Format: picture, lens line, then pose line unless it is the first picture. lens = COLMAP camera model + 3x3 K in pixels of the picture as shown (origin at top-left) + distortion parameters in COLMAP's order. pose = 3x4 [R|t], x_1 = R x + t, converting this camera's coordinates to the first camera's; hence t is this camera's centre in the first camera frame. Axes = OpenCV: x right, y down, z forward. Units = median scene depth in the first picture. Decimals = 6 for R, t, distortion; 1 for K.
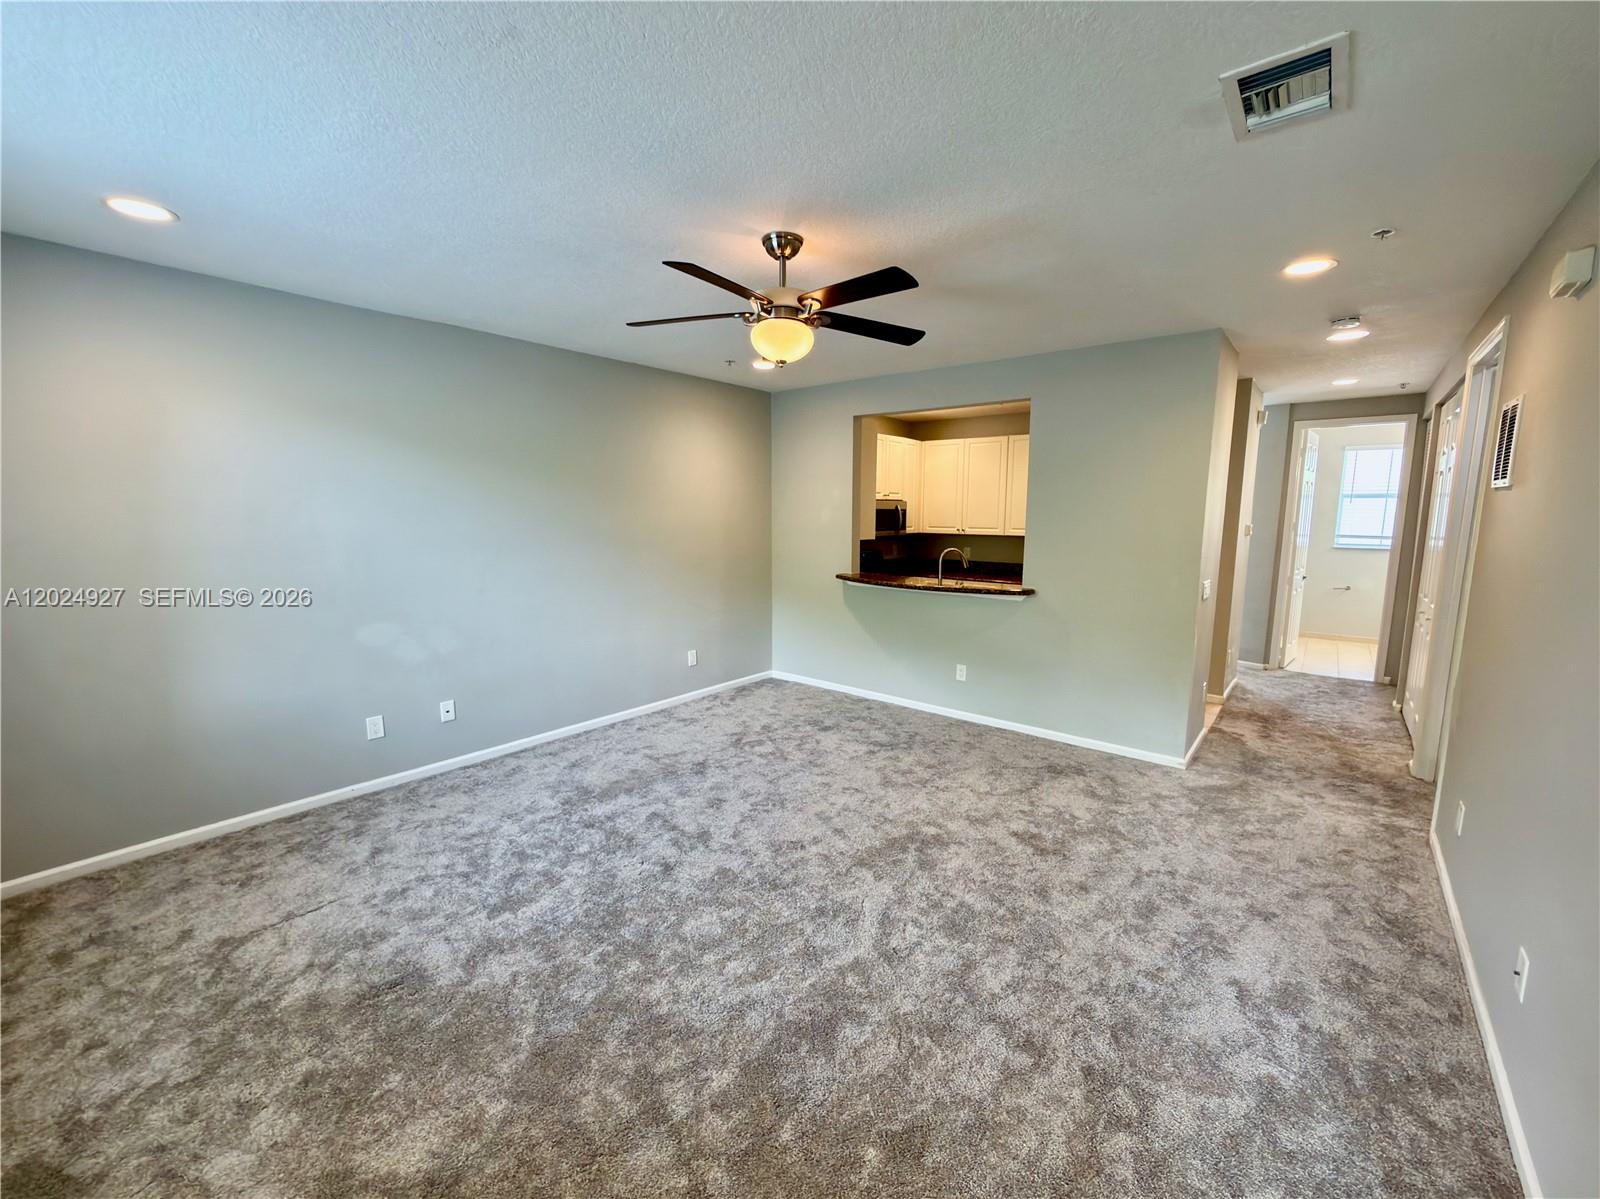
lens RADIAL K [[651.2, 0, 800.0], [0, 651.2, 599.5], [0, 0, 1]] dist [-0.002238, -0.000654]
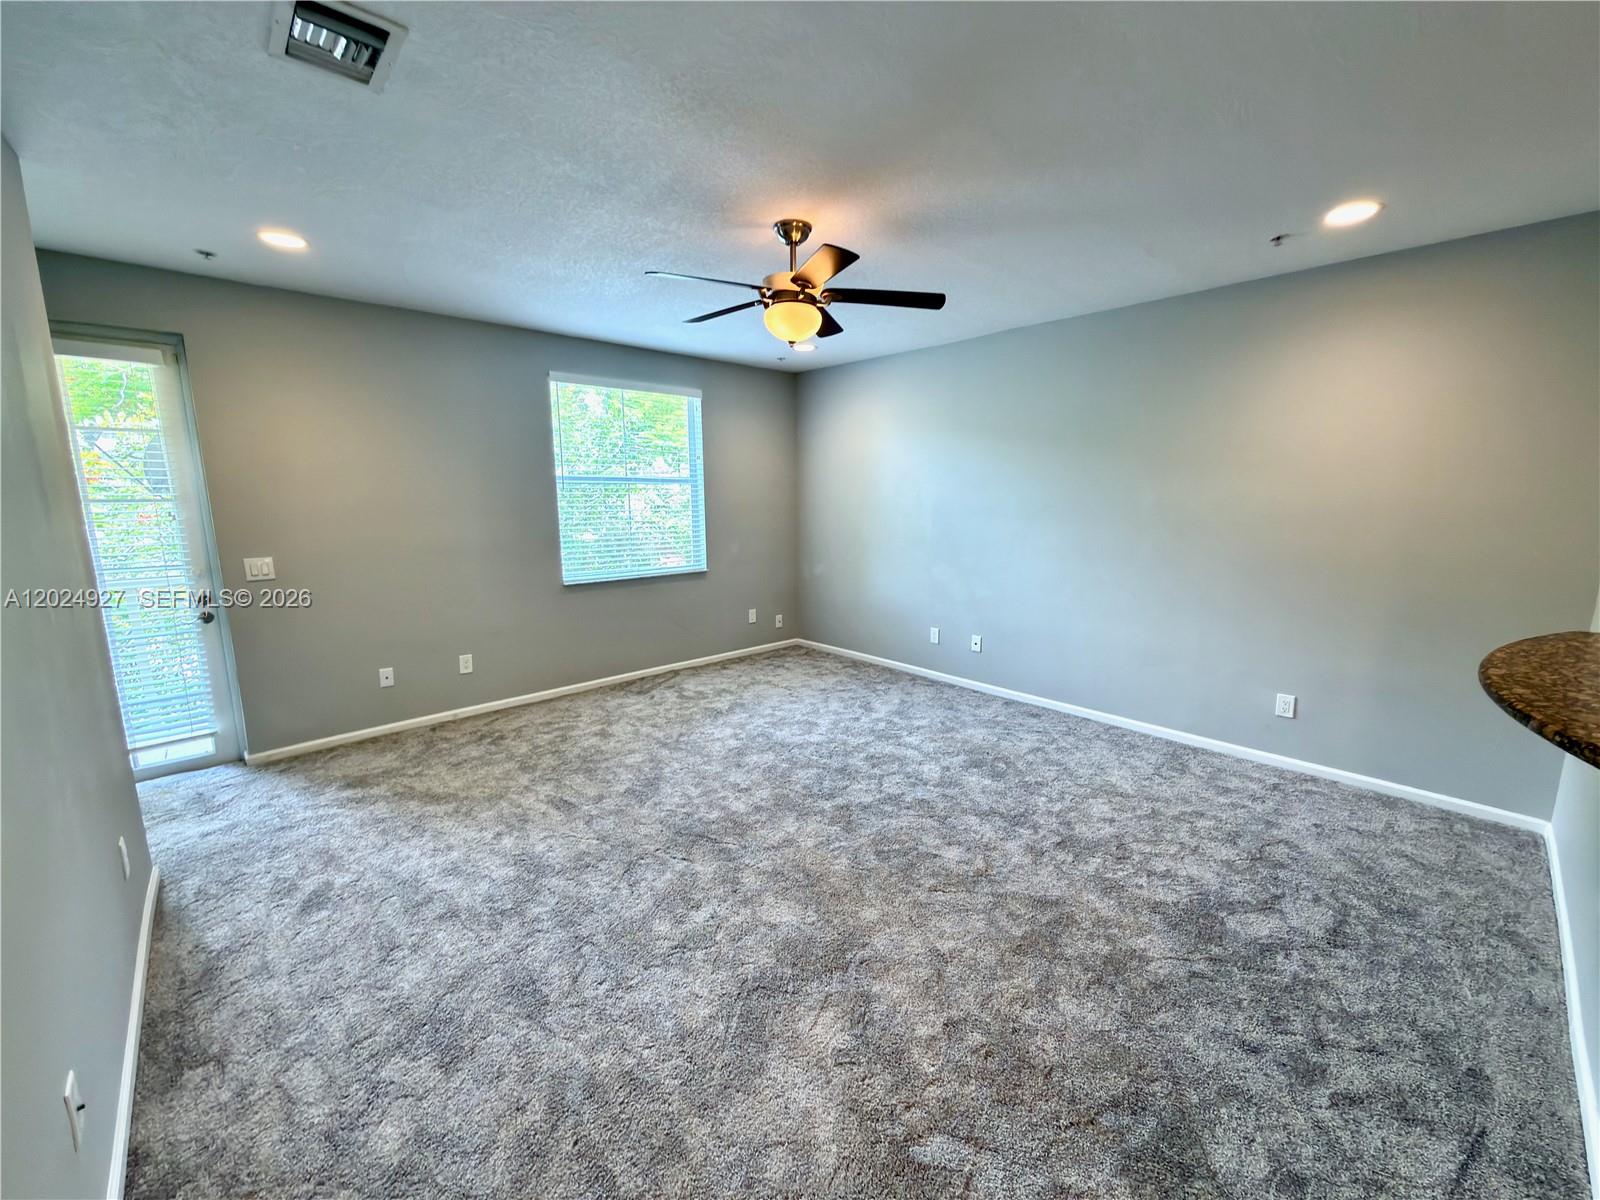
lens RADIAL K [[640.3, 0, 802.8], [0, 640.3, 599.8], [0, 0, 1]] dist [-0.001330, 0.000191]
pose [[-0.132011, 0.160257, -0.978208, 0.806185], [-0.135020, 0.974740, 0.177910, -0.101742], [0.982010, 0.155564, -0.107039, 0.882152]]
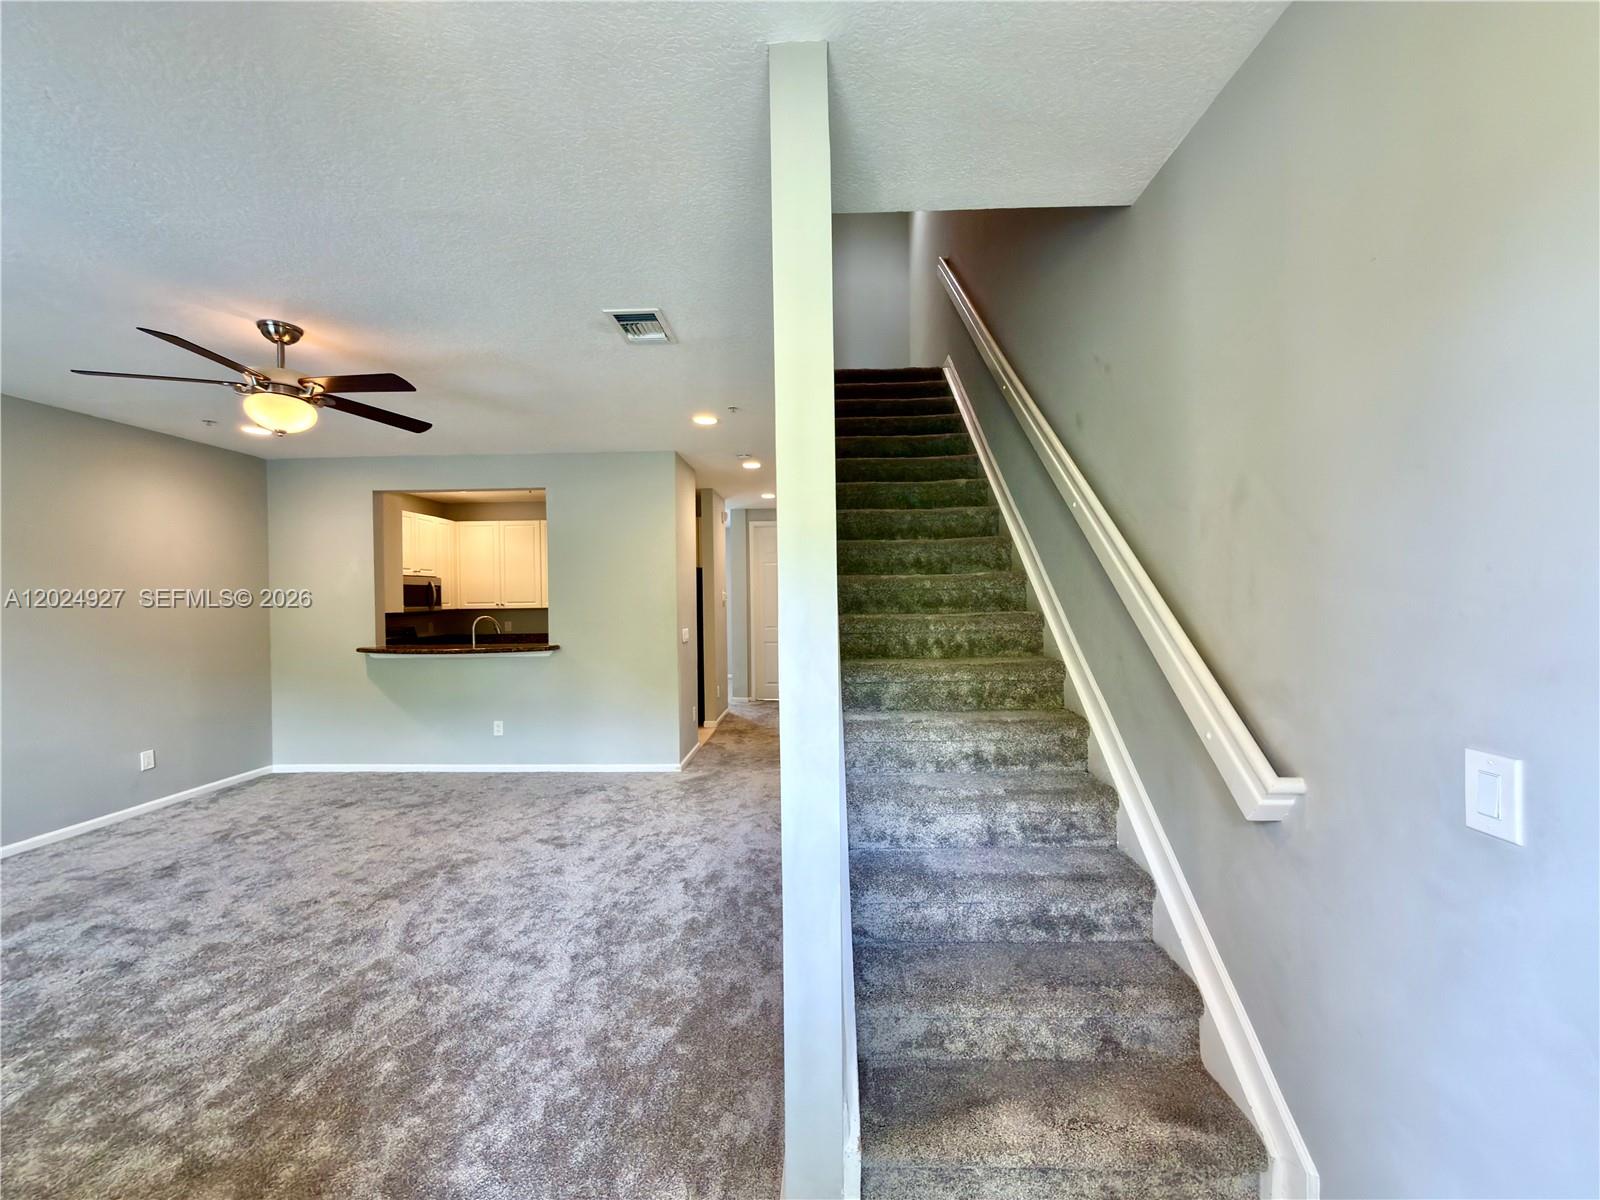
lens RADIAL K [[640.3, 0, 802.8], [0, 640.3, 599.8], [0, 0, 1]] dist [-0.001330, 0.000191]
pose [[0.793486, -0.017941, 0.608324, 0.006398], [0.100778, 0.989639, -0.102266, 0.085667], [-0.600187, 0.142452, 0.787073, -0.251711]]
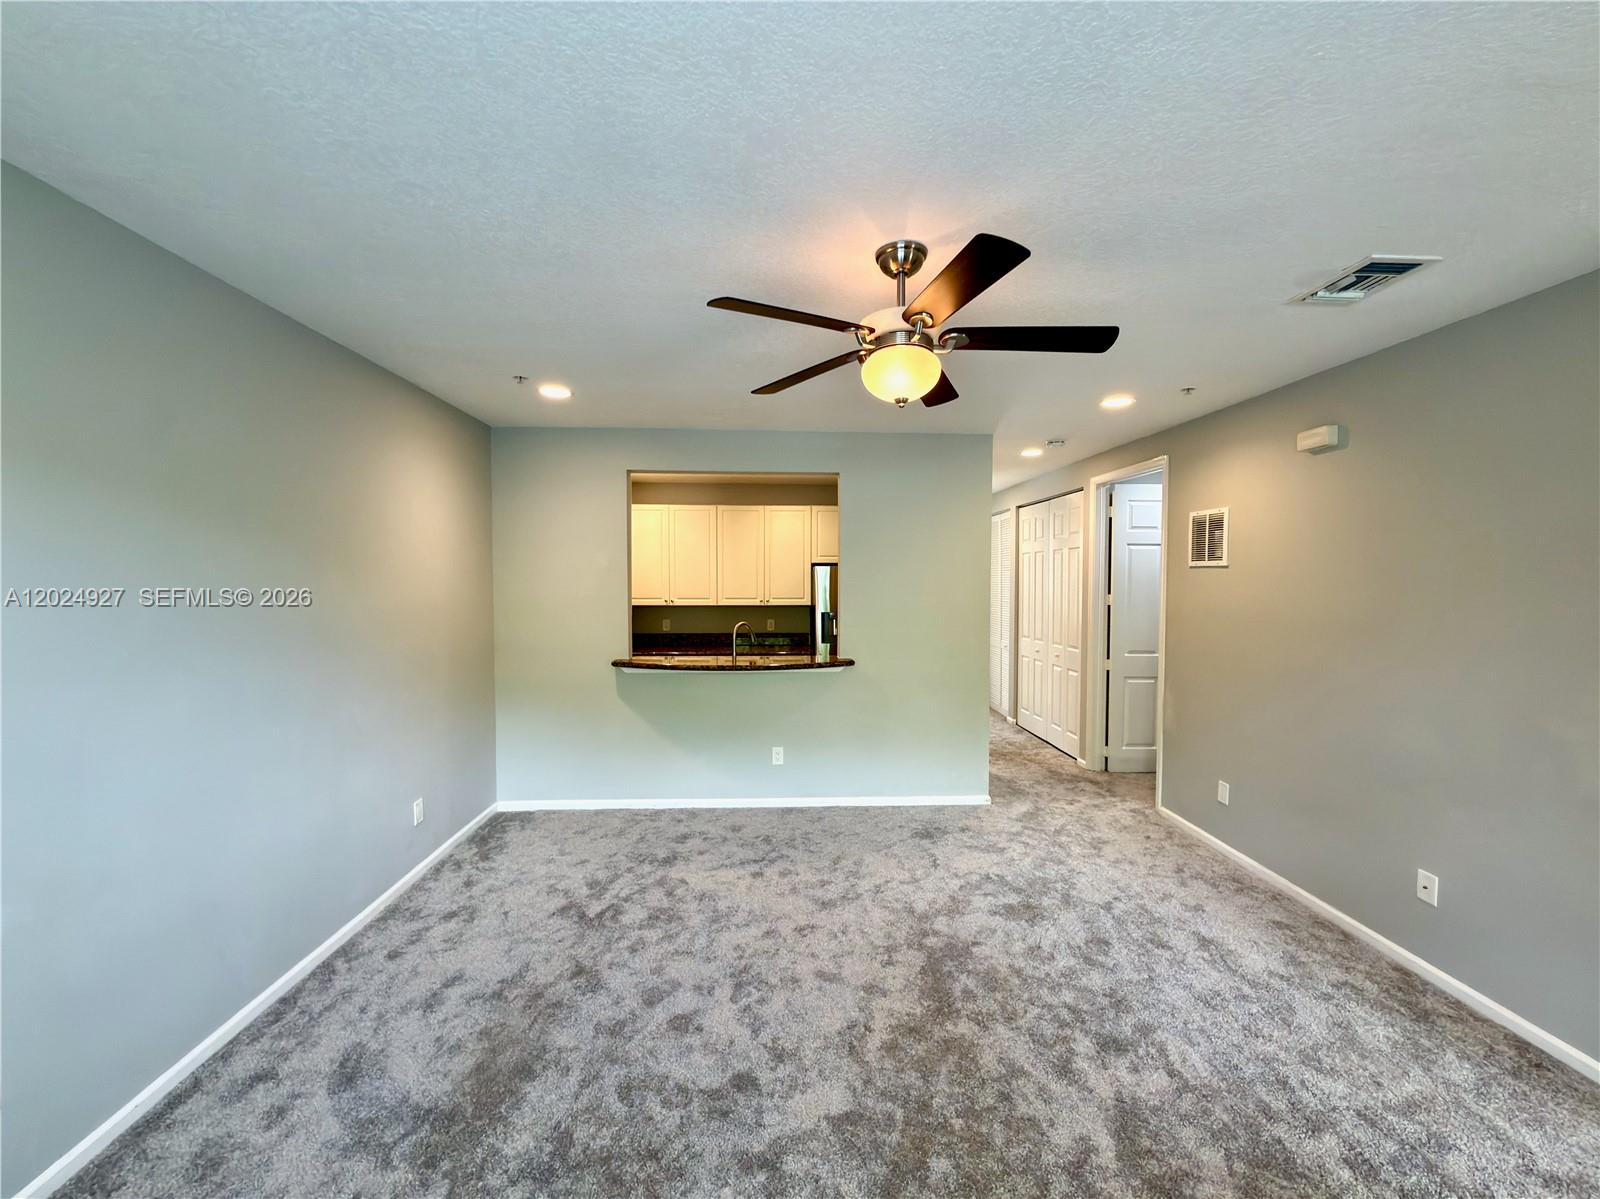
lens RADIAL K [[648.8, 0, 800.0], [0, 648.8, 599.5], [0, 0, 1]] dist [-0.000487, -0.000036]
pose [[0.739693, -0.025929, 0.672444, -0.483020], [0.094042, 0.993435, -0.065141, -0.063611], [-0.666341, 0.111422, 0.737275, 0.391235]]
